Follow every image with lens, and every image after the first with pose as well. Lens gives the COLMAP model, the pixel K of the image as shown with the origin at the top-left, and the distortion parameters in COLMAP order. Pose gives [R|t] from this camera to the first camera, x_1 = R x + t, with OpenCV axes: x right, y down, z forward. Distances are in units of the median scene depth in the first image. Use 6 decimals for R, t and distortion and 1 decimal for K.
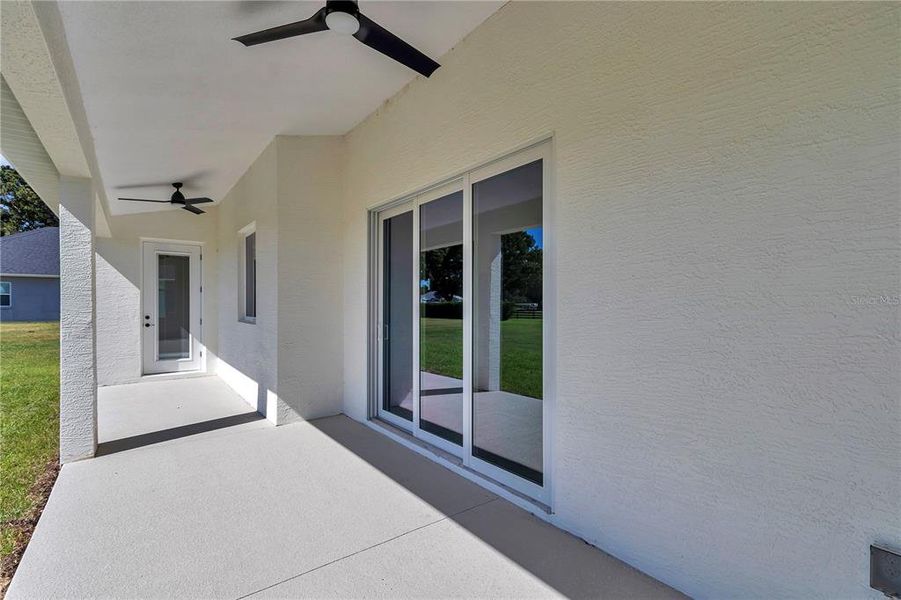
lens RADIAL K [[419.4, 0, 443.2], [0, 419.4, 304.9], [0, 0, 1]] dist [0.002913, 0.000144]
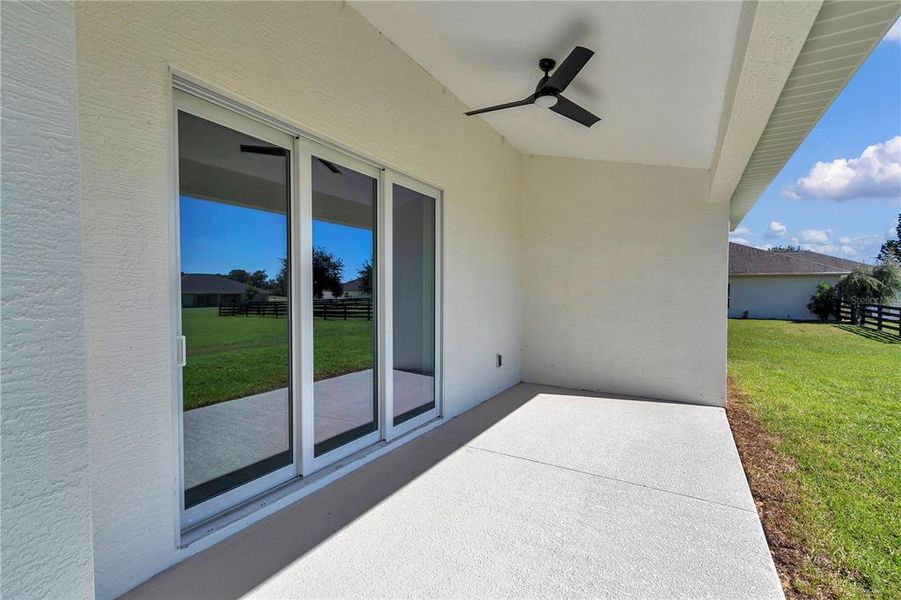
lens RADIAL K [[419.4, 0, 443.2], [0, 419.4, 304.9], [0, 0, 1]] dist [0.002913, 0.000144]
pose [[-0.402530, -0.028660, 0.914958, -0.996409], [-0.006452, 0.999574, 0.028472, -0.000611], [-0.915384, 0.005557, -0.402544, 1.318391]]
